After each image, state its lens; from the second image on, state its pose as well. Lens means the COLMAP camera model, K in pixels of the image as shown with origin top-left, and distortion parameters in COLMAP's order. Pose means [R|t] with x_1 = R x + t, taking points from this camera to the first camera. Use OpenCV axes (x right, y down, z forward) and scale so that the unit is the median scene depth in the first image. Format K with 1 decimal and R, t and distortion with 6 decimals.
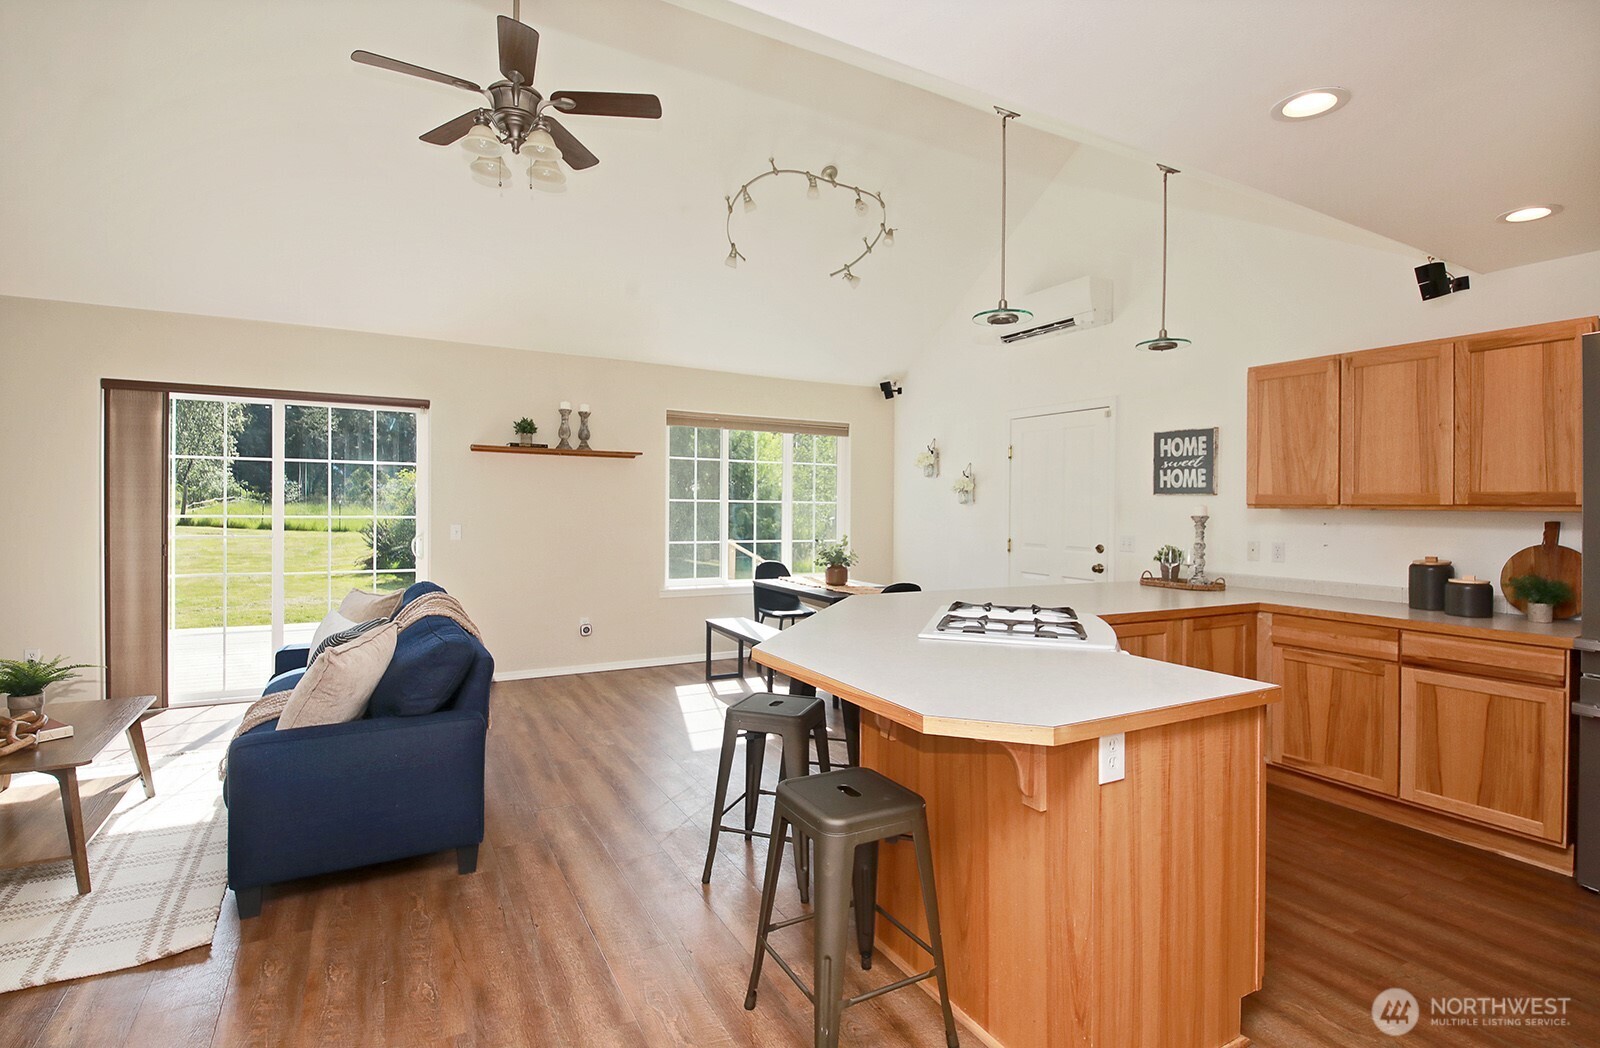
lens RADIAL K [[766.6, 0, 801.7], [0, 766.6, 513.8], [0, 0, 1]] dist [0.000638, -0.000012]
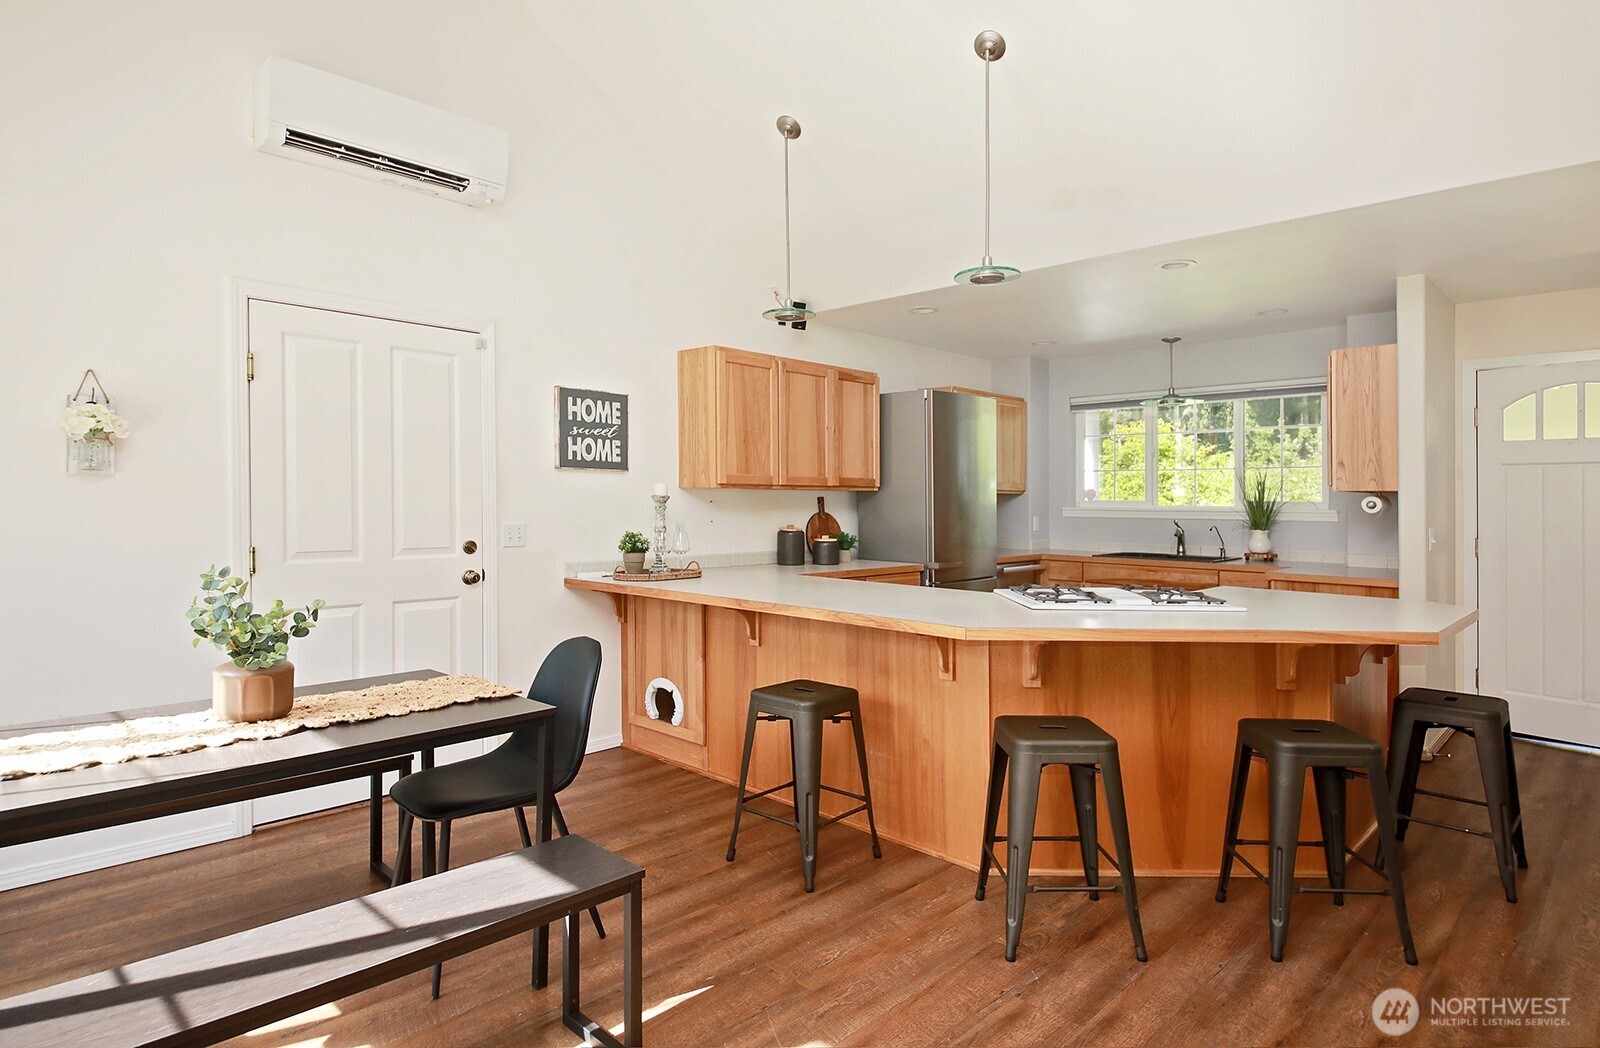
lens RADIAL K [[862.4, 0, 802.7], [0, 862.4, 515.4], [0, 0, 1]] dist [0.002974, 0.000309]
pose [[-0.290811, -0.021798, 0.956532, -0.447787], [0.008135, 0.999648, 0.025253, 0.002151], [-0.956746, 0.015125, -0.290532, 1.057766]]
